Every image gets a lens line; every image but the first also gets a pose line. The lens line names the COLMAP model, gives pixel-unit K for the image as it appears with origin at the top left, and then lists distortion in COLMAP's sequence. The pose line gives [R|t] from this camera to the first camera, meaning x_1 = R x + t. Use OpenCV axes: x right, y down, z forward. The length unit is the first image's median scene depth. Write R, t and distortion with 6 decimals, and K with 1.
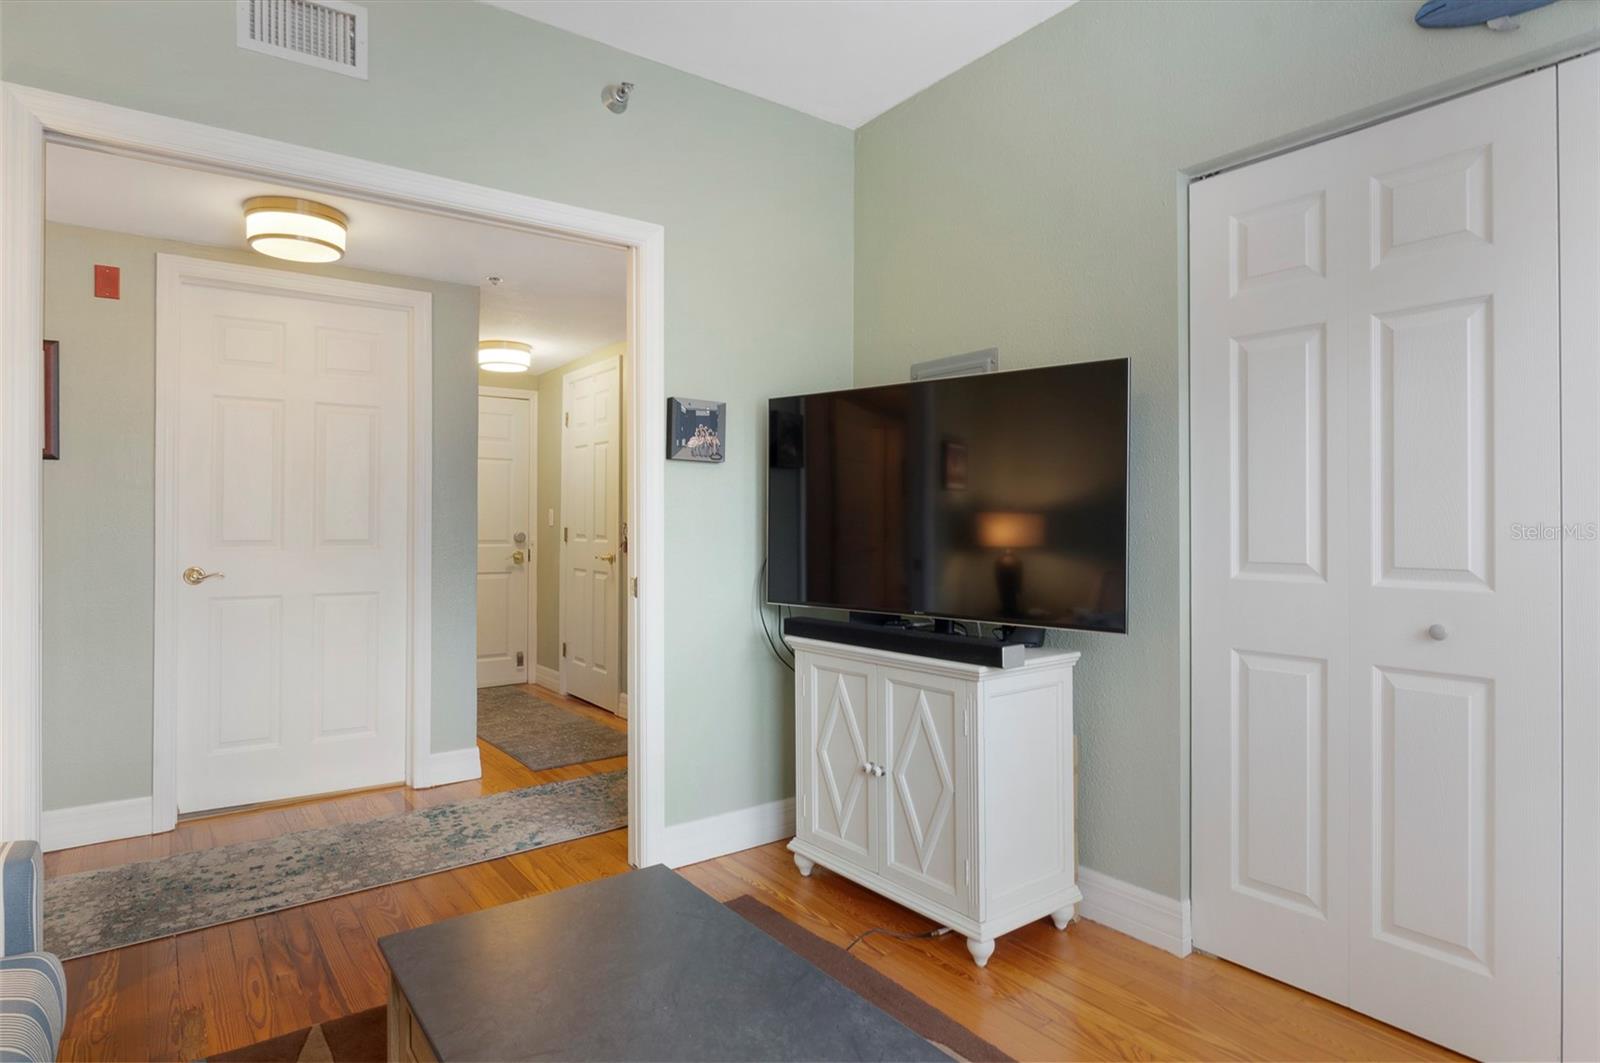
lens RADIAL K [[875.6, 0, 790.4], [0, 875.6, 524.3], [0, 0, 1]] dist [-0.002593, -0.000687]
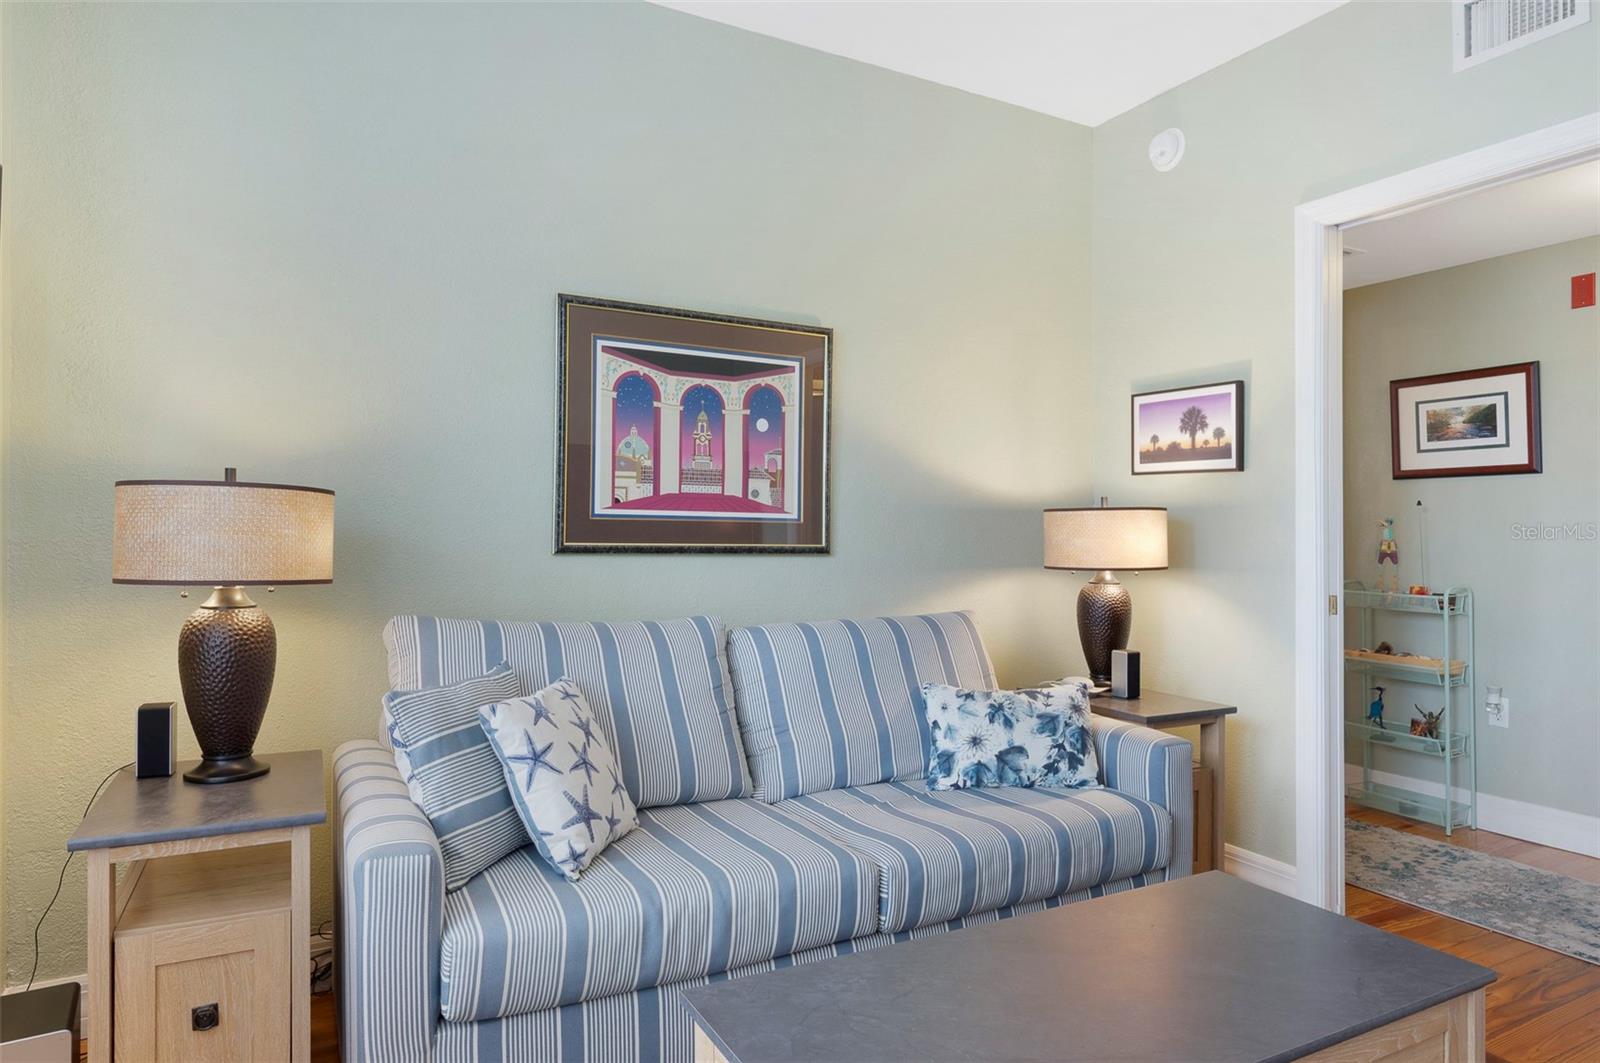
lens RADIAL K [[952.2, 0, 790.6], [0, 952.2, 531.5], [0, 0, 1]] dist [-0.012722, 0.001346]
pose [[-0.149671, -0.000102, -0.988736, 0.500385], [-0.007735, 0.999970, 0.001068, 0.002548], [0.988706, 0.007807, -0.149668, 0.326307]]
